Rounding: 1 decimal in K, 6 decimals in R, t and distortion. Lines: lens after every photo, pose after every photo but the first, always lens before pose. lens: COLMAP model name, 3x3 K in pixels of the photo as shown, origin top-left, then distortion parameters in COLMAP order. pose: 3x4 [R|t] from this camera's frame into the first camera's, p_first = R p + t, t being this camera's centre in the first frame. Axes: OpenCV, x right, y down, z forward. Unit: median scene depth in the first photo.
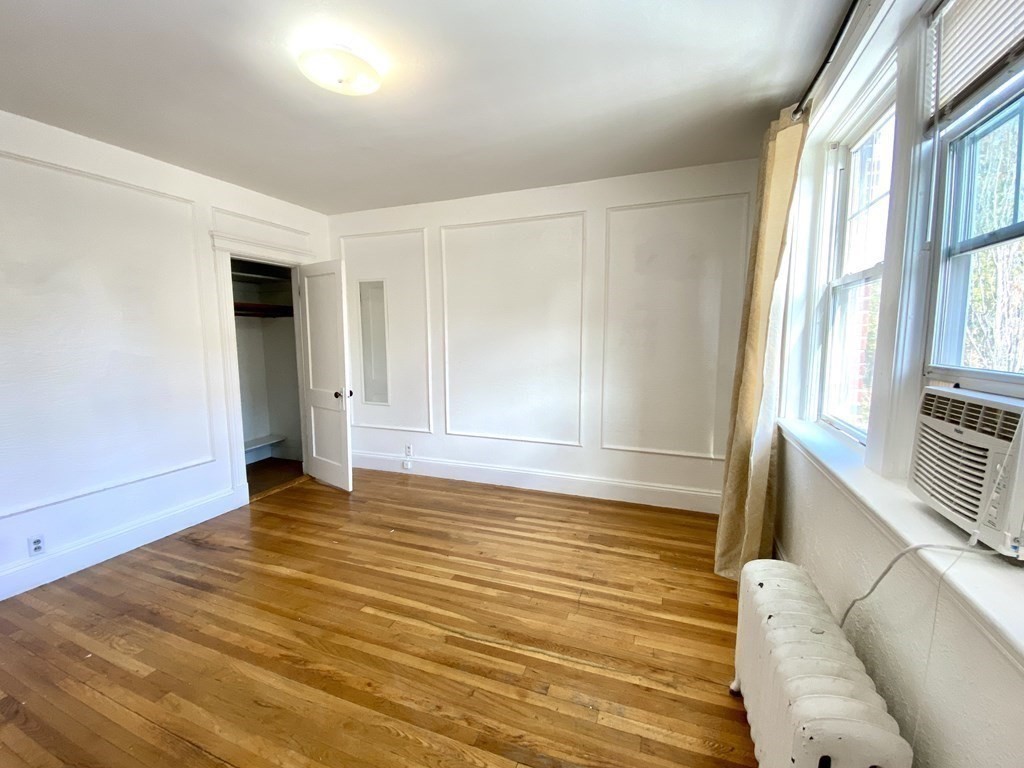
lens RADIAL K [[432.6, 0, 512.0], [0, 432.6, 384.0], [0, 0, 1]] dist [-0.002284, -0.000447]
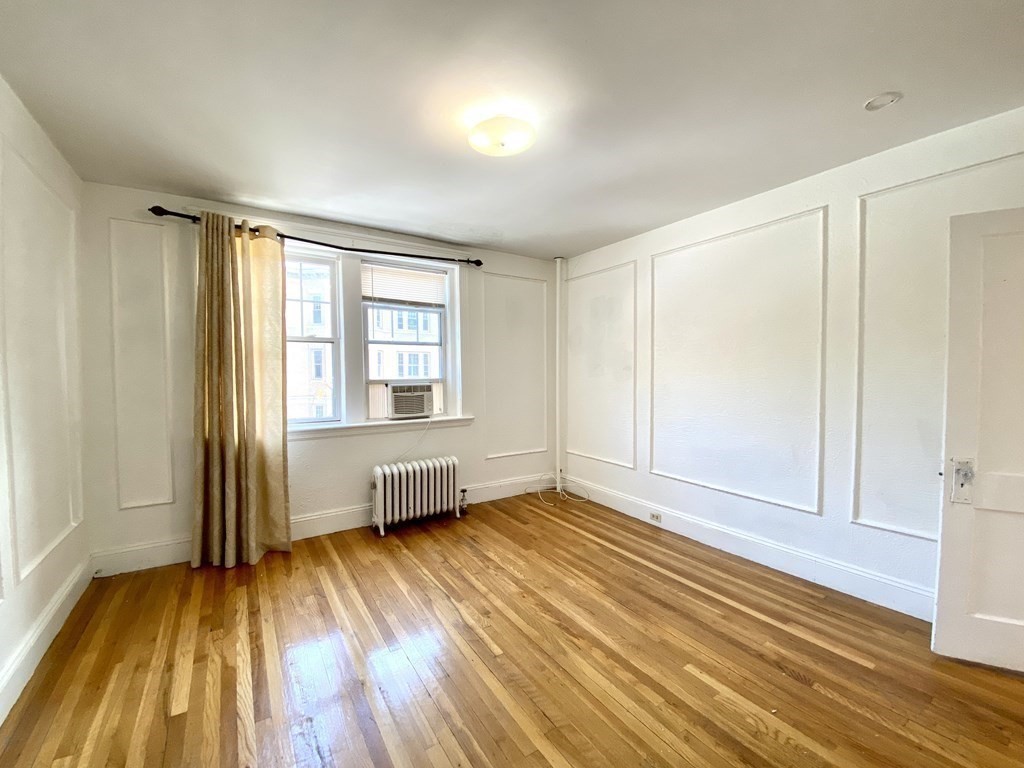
lens RADIAL K [[414.2, 0, 512.0], [0, 414.2, 384.0], [0, 0, 1]] dist [0.000576, 0.000089]
pose [[-0.809035, -0.006502, 0.587724, -0.971311], [0.078976, 0.989668, 0.119664, -0.176426], [-0.582430, 0.143228, -0.800163, 1.769979]]
